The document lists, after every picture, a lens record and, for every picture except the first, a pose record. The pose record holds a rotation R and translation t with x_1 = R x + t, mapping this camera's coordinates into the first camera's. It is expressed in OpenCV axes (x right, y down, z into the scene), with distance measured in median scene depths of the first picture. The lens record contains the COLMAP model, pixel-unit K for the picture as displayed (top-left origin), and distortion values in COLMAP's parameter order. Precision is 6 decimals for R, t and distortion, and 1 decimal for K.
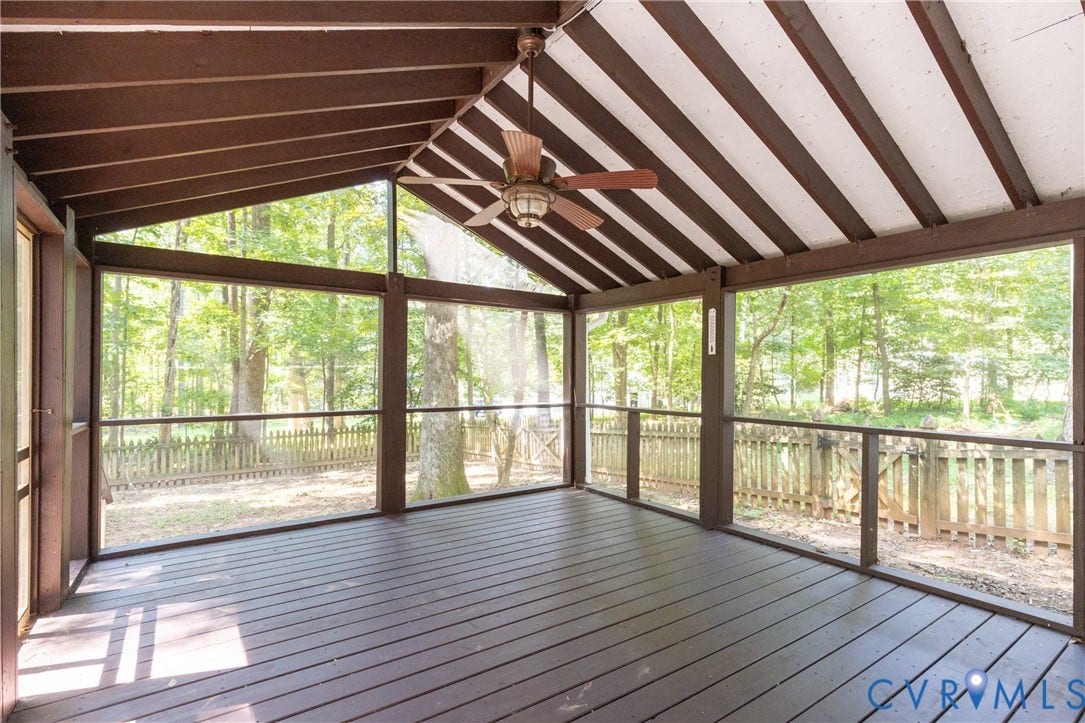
lens RADIAL K [[516.9, 0, 543.3], [0, 516.9, 375.5], [0, 0, 1]] dist [0.001062, 0.000078]
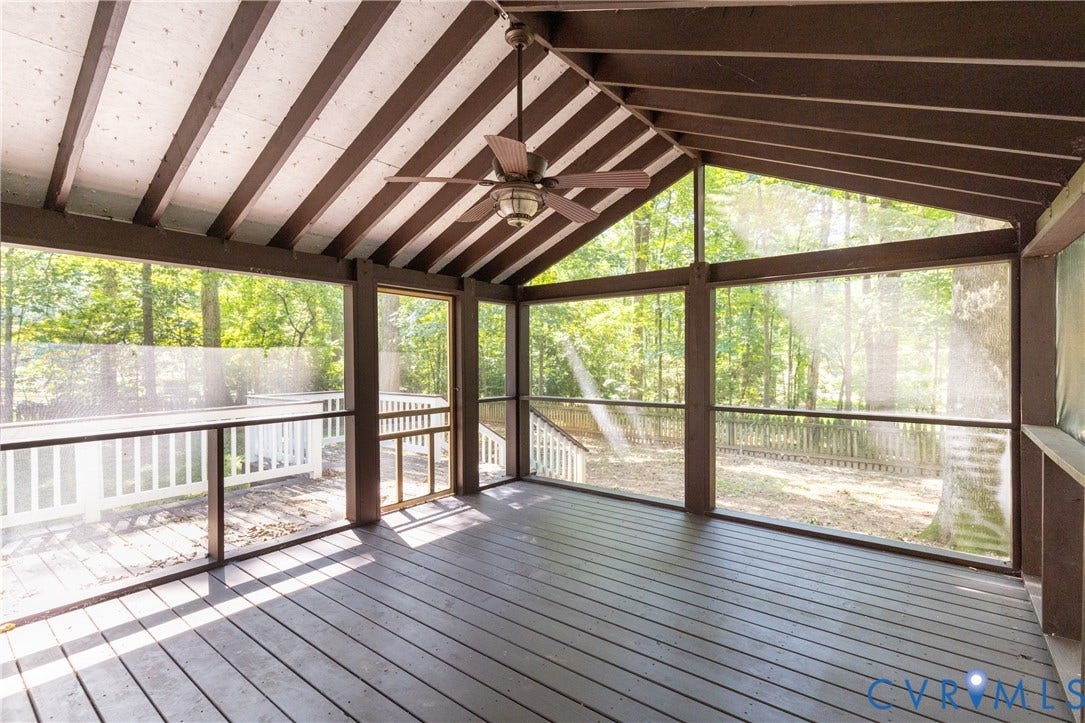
lens RADIAL K [[498.4, 0, 527.4], [0, 498.4, 367.3], [0, 0, 1]] dist [0.000405, -0.000165]
pose [[0.263851, 0.010441, -0.964507, 0.517953], [0.006860, 0.999896, 0.012701, -0.020036], [0.964539, -0.009968, 0.263752, 0.454576]]
